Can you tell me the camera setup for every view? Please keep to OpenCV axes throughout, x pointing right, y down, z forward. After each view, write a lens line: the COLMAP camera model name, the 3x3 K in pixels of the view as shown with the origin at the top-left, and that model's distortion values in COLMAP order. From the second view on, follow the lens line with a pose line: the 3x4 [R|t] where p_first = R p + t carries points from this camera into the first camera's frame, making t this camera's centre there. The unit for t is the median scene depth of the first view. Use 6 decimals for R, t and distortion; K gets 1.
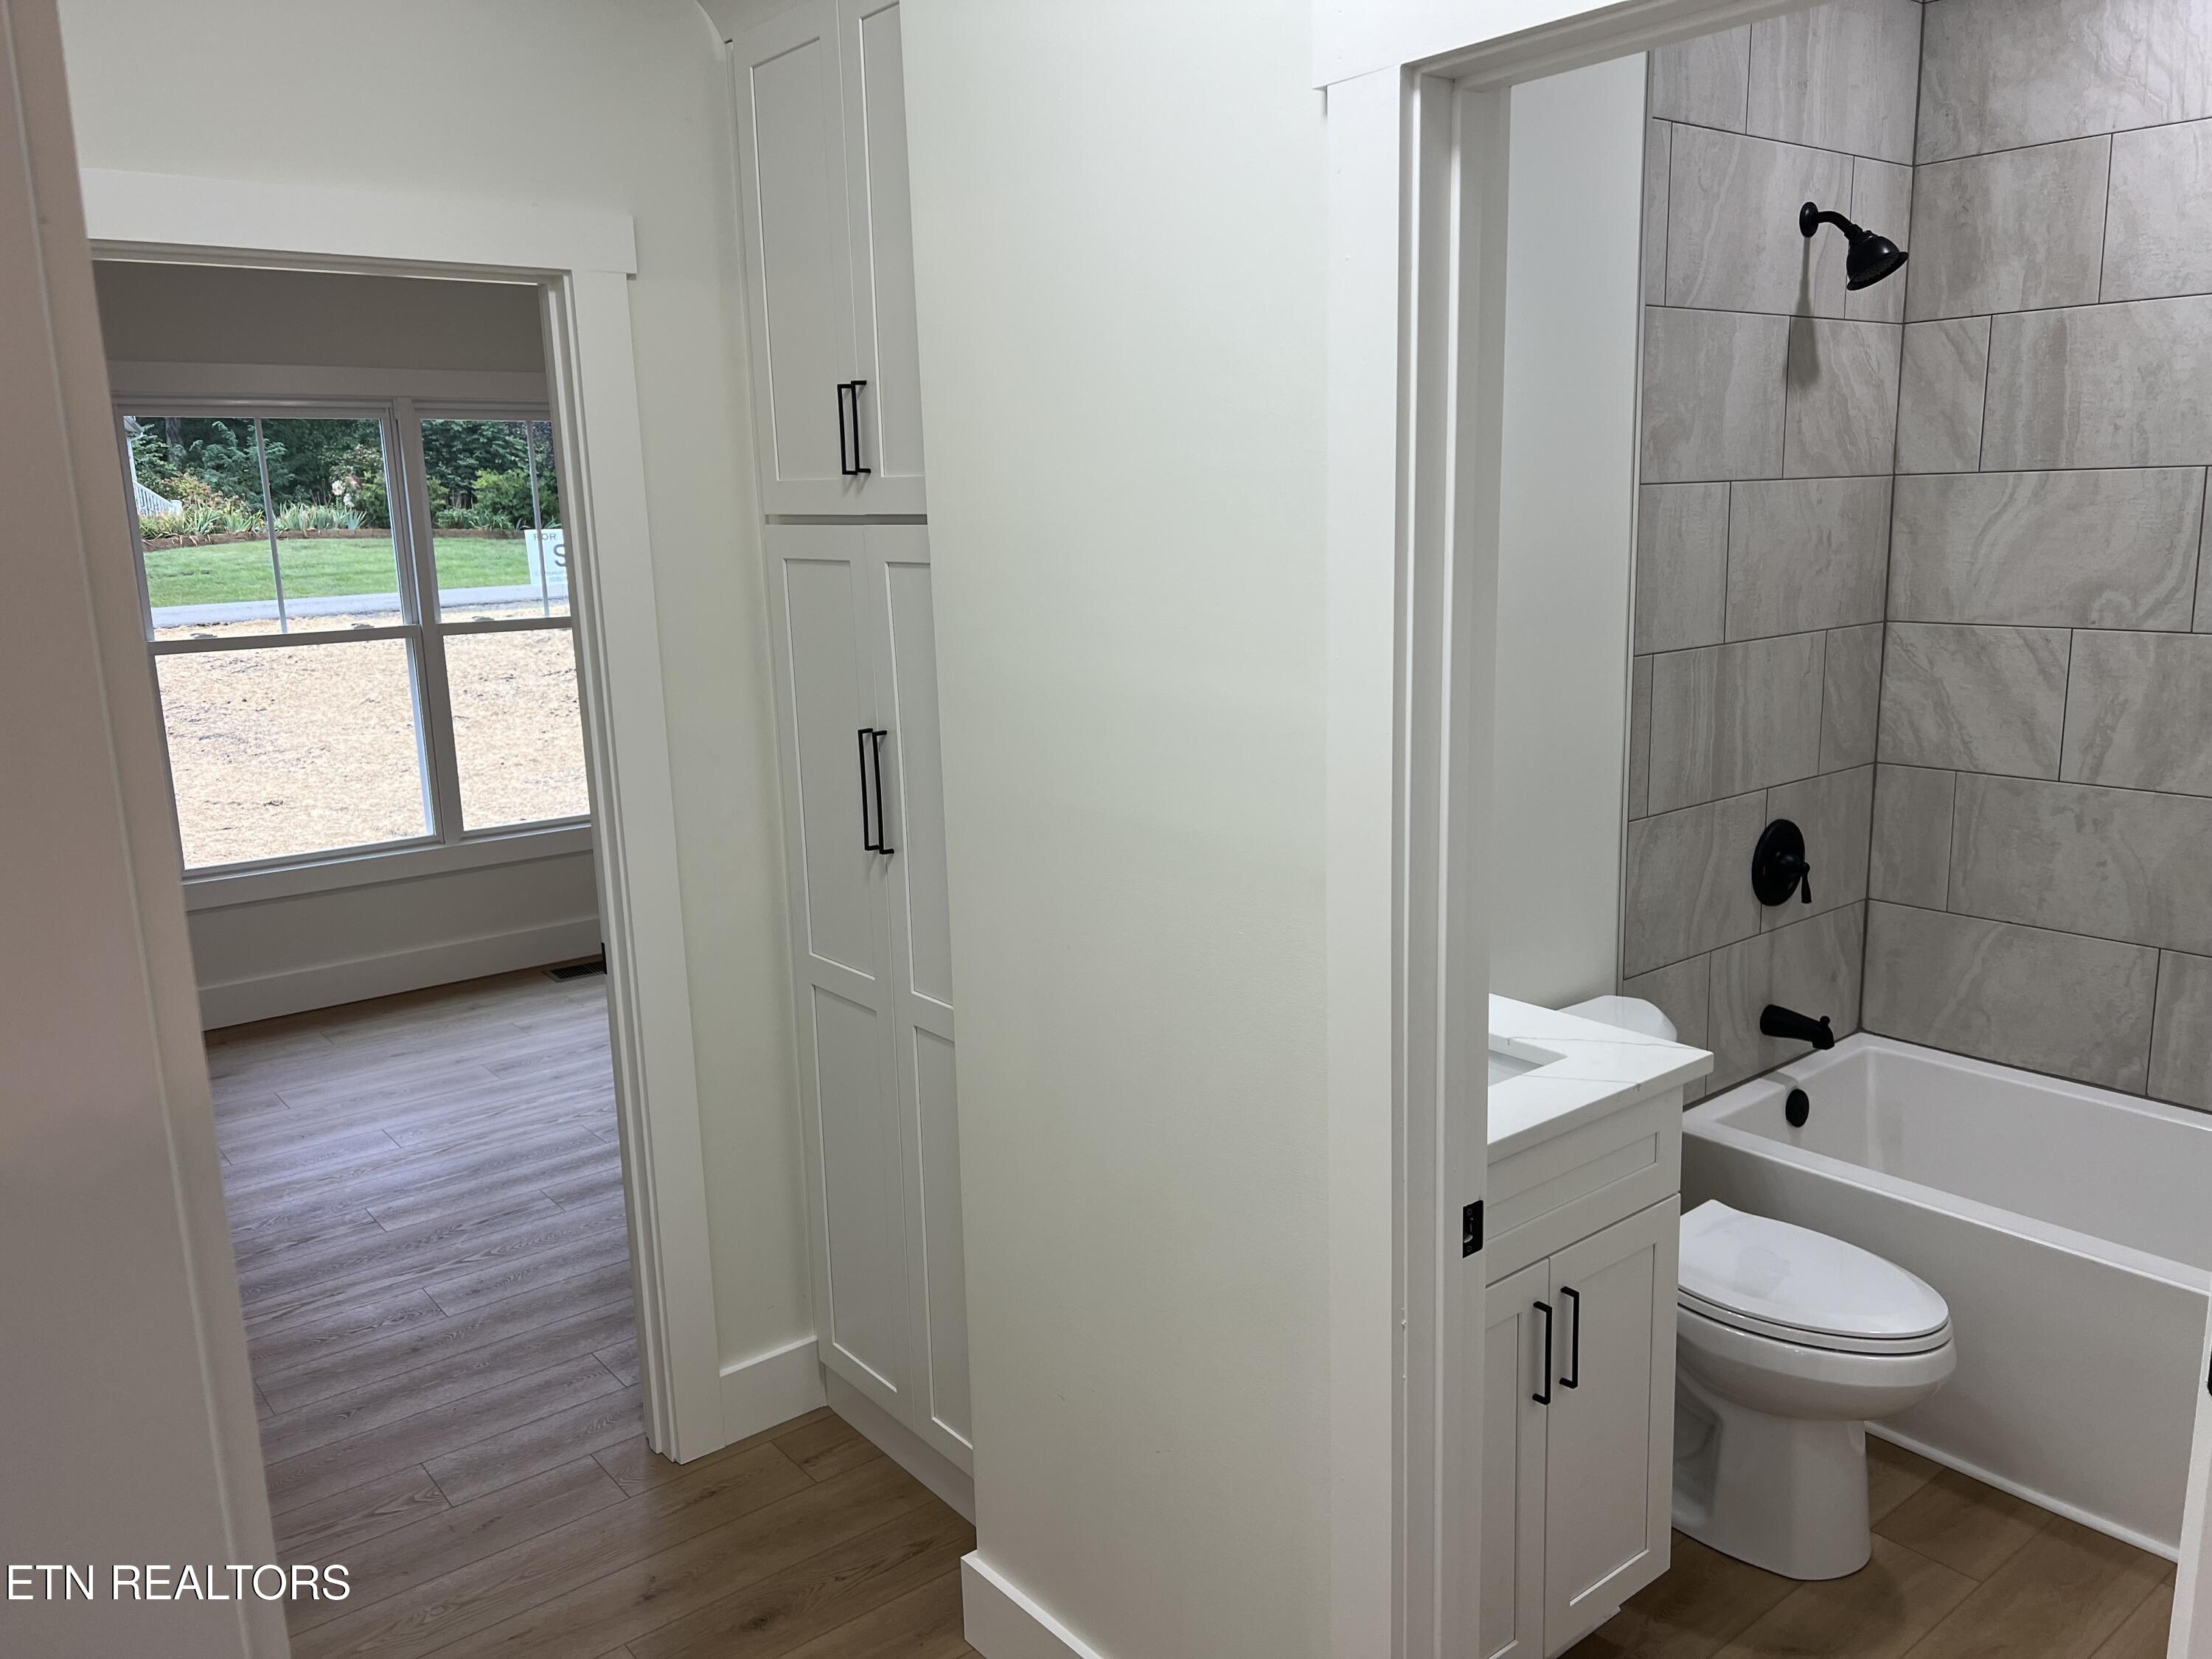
lens RADIAL K [[1672.0, 0, 1106.0], [0, 1672.0, 829.5], [0, 0, 1]] dist [0.036953, 0.004067]
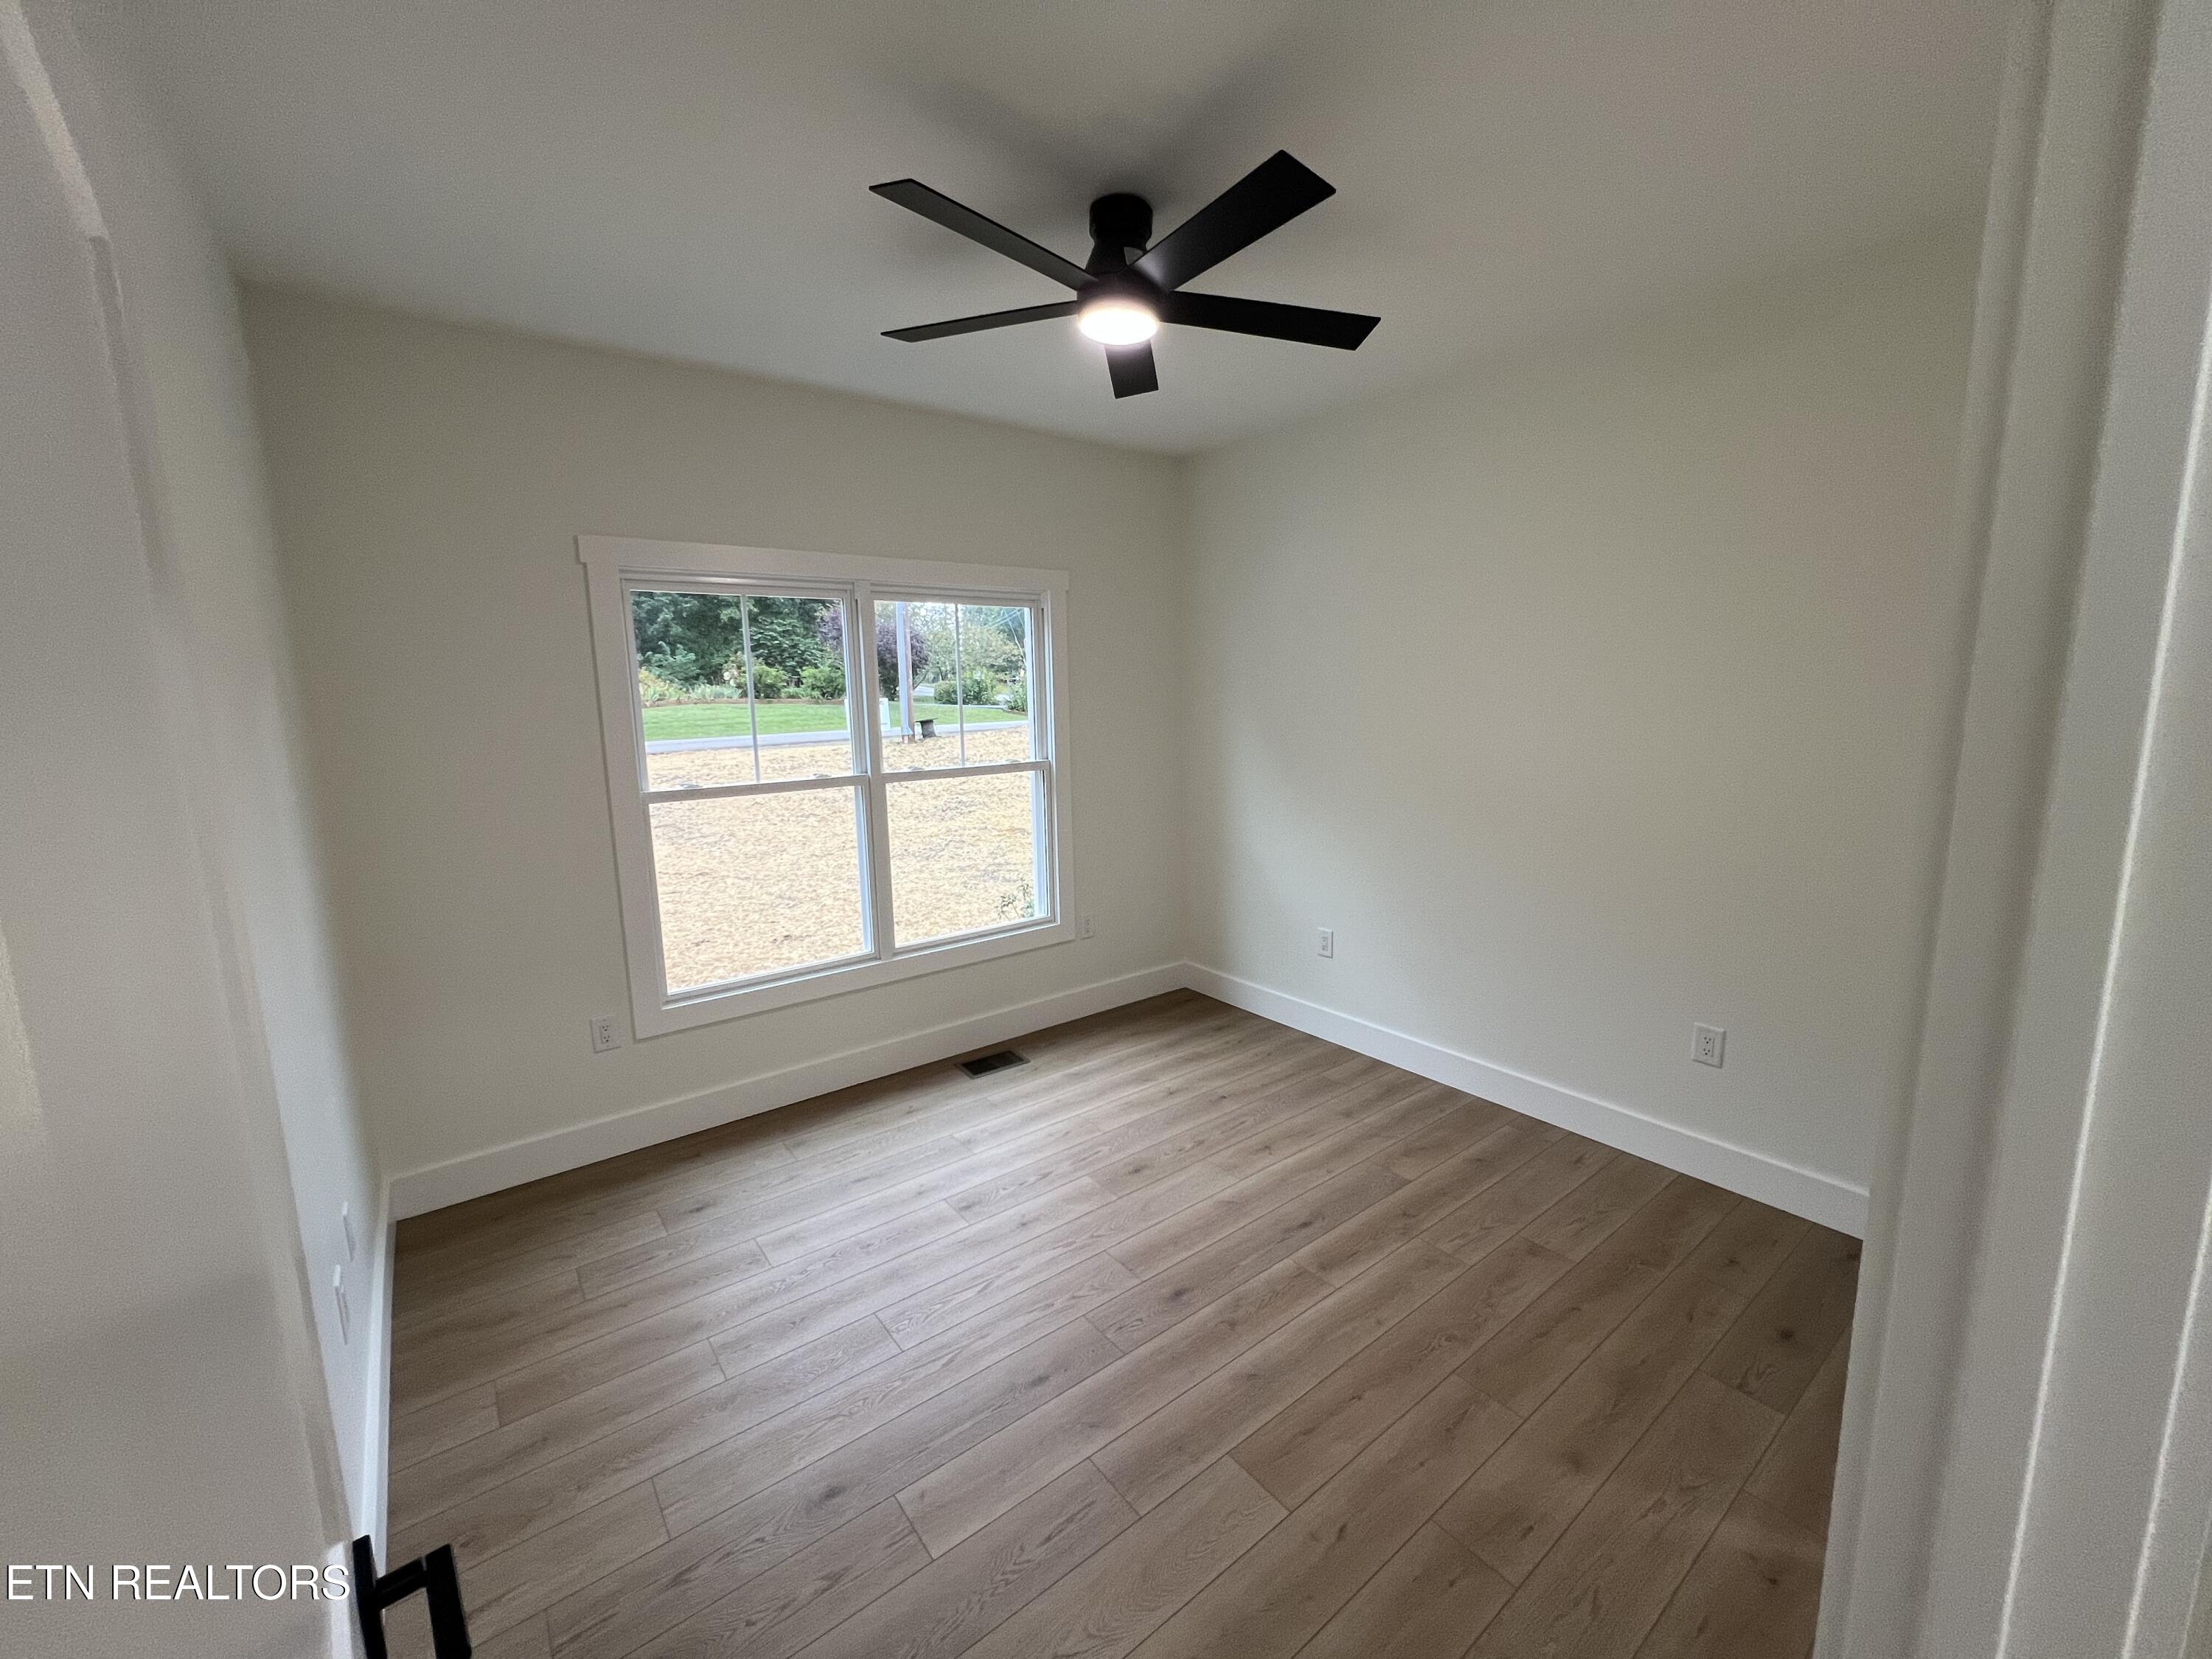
lens RADIAL K [[895.8, 0, 1106.0], [0, 895.8, 829.5], [0, 0, 1]] dist [0.000958, 0.000037]
pose [[0.999819, 0.012267, -0.014557, -0.097515], [-0.012789, 0.999258, -0.036318, -0.026388], [0.014101, 0.036498, 0.999234, 0.160779]]
